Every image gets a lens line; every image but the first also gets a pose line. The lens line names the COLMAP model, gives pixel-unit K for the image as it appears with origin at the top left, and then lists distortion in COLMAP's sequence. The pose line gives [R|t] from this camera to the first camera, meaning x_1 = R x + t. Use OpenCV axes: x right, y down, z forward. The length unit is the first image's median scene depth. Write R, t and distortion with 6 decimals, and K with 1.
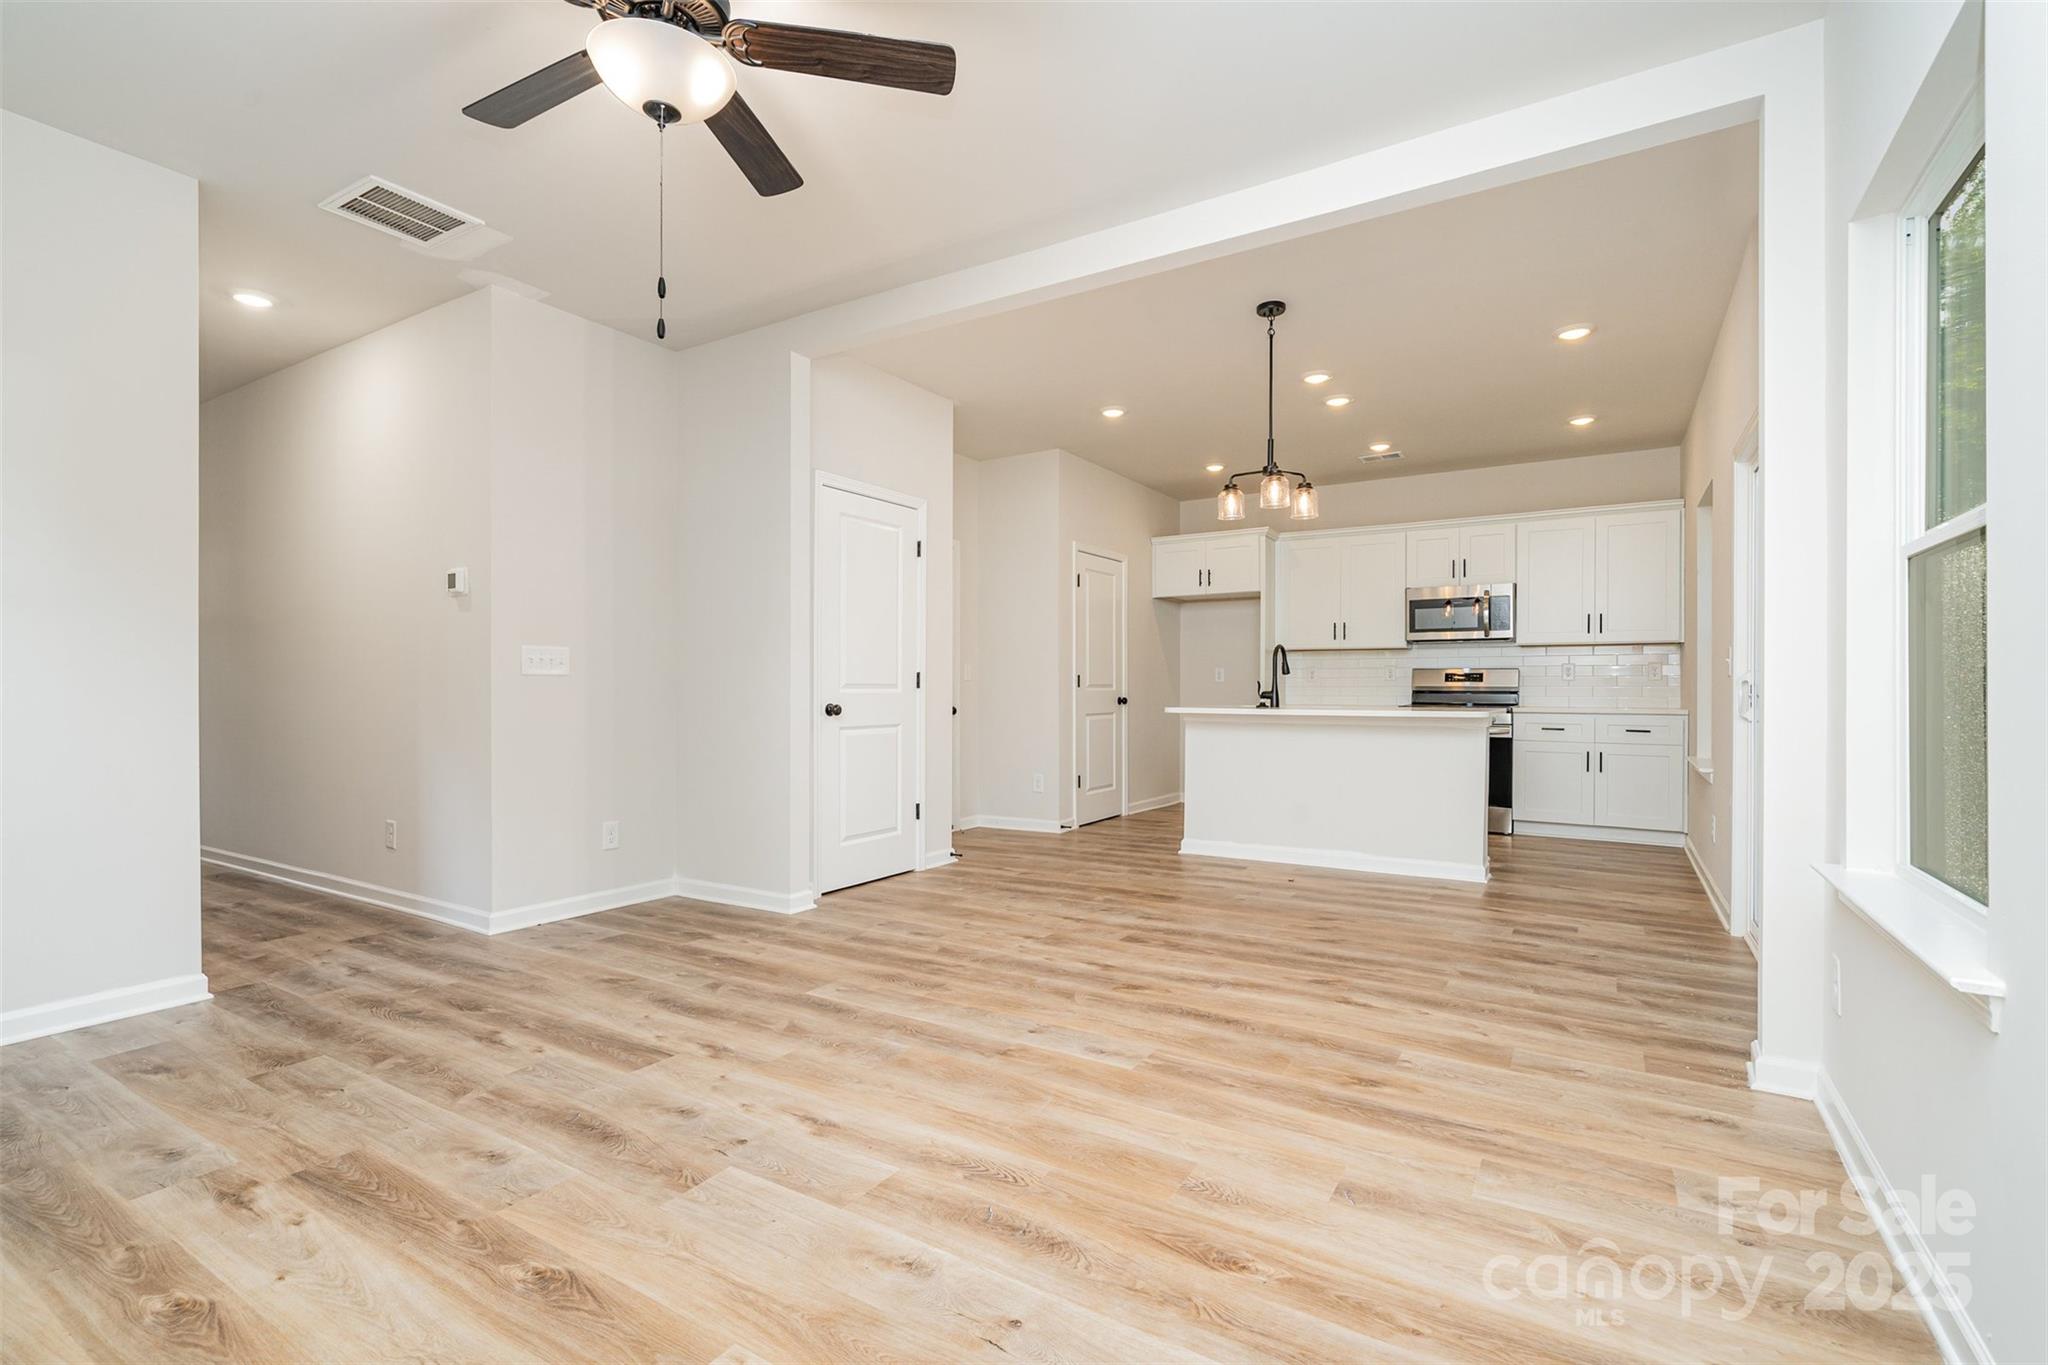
lens RADIAL K [[927.8, 0, 1024.0], [0, 927.8, 682.5], [0, 0, 1]] dist [-0.000819, 0.000378]
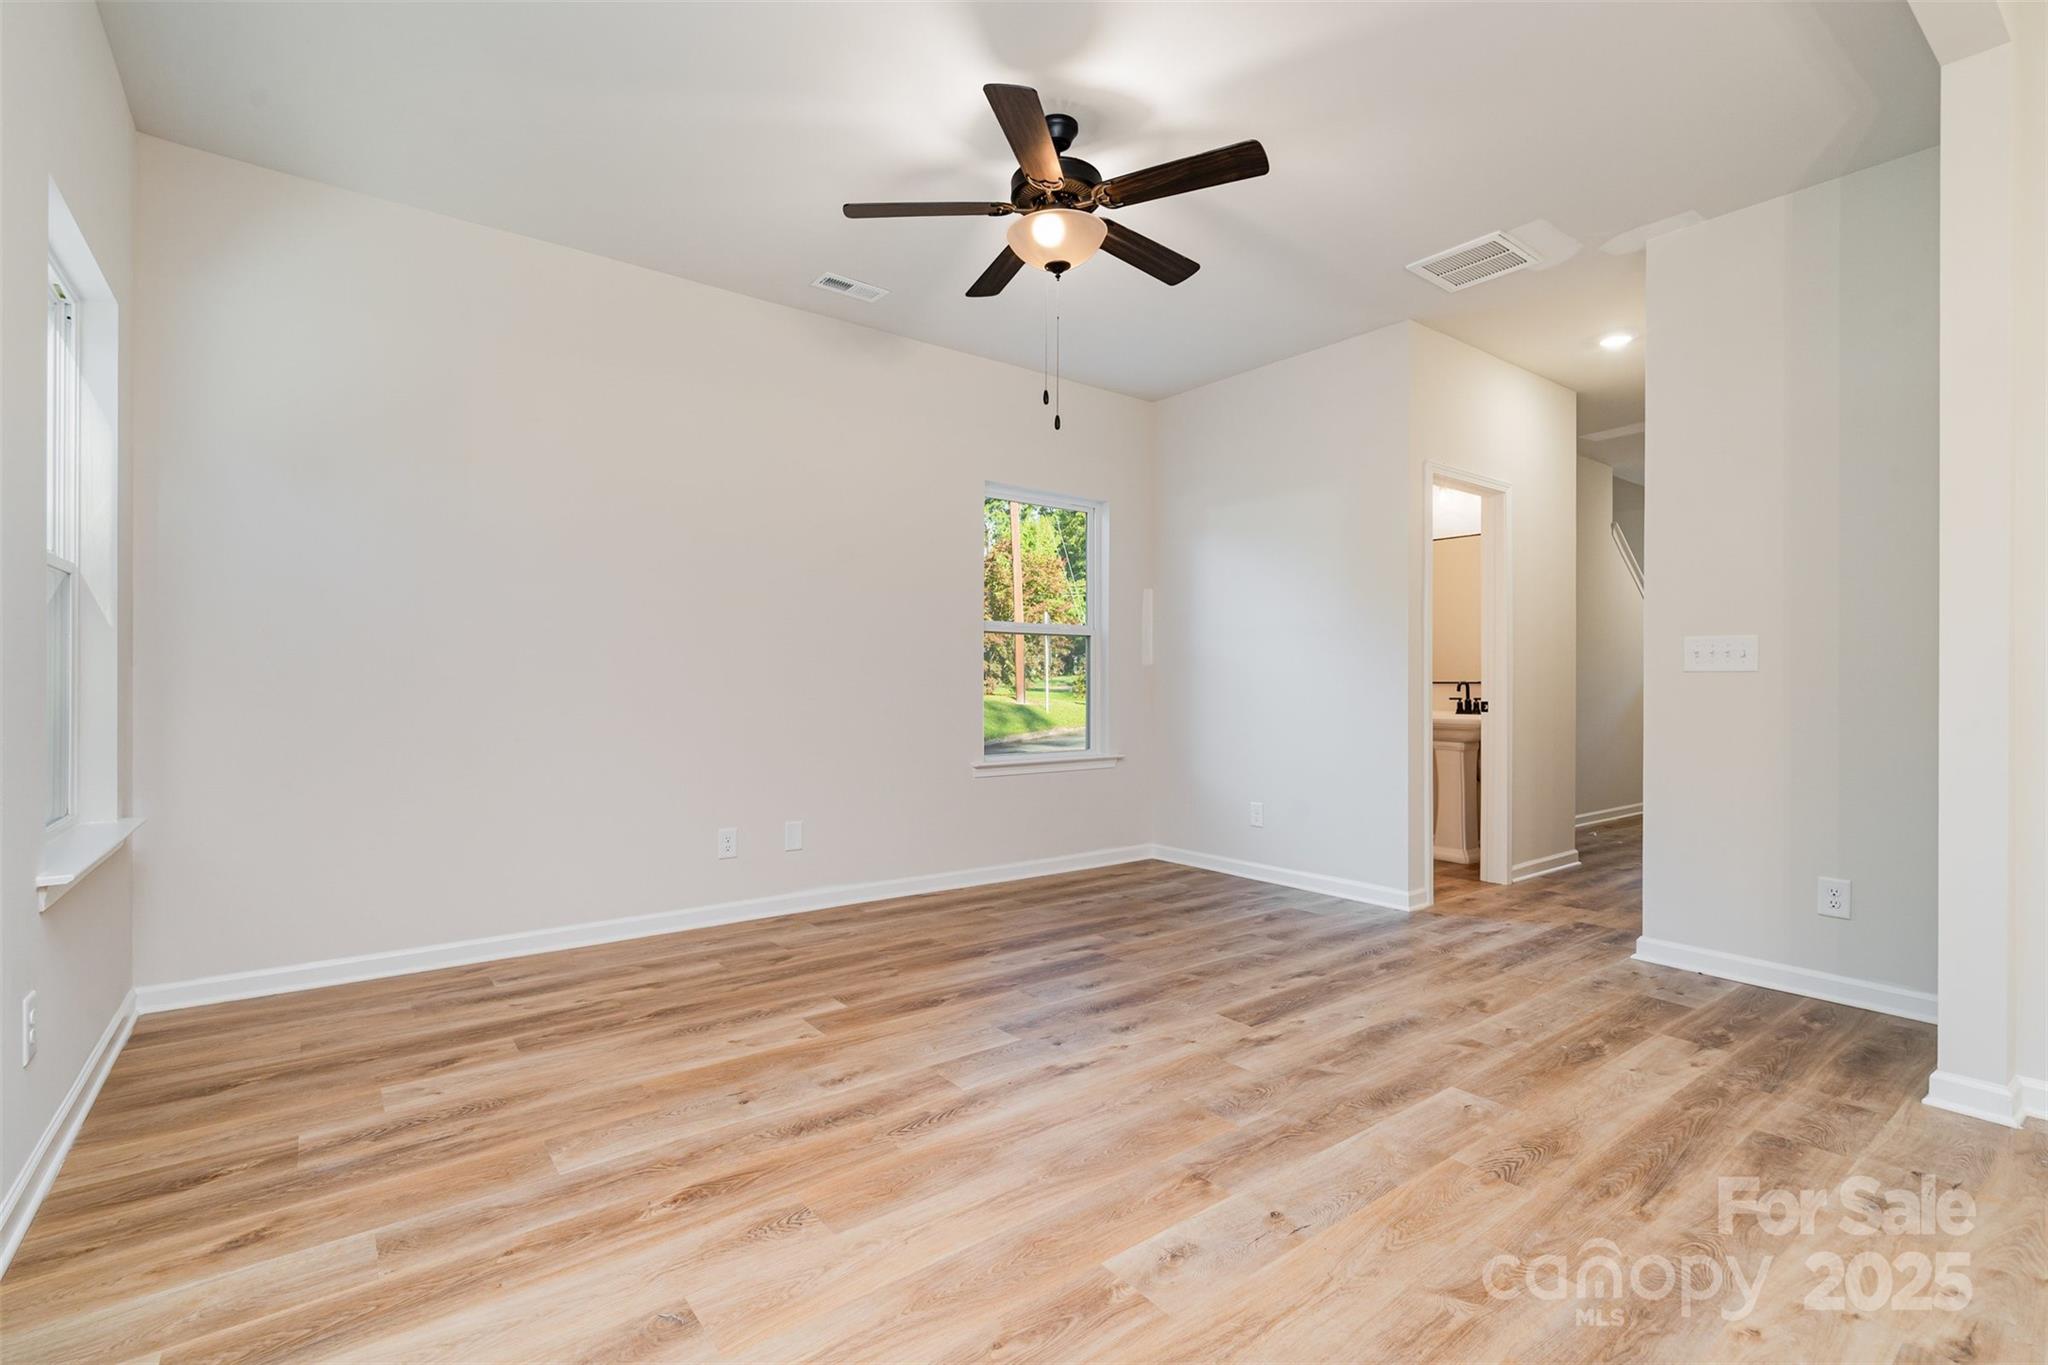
lens RADIAL K [[924.4, 0, 1031.4], [0, 924.4, 683.4], [0, 0, 1]] dist [-0.000815, 0.000428]
pose [[-0.345969, -0.002693, -0.938242, 0.593351], [-0.000217, 0.999996, -0.002790, 0.006044], [0.938246, -0.000762, -0.345968, 0.936225]]
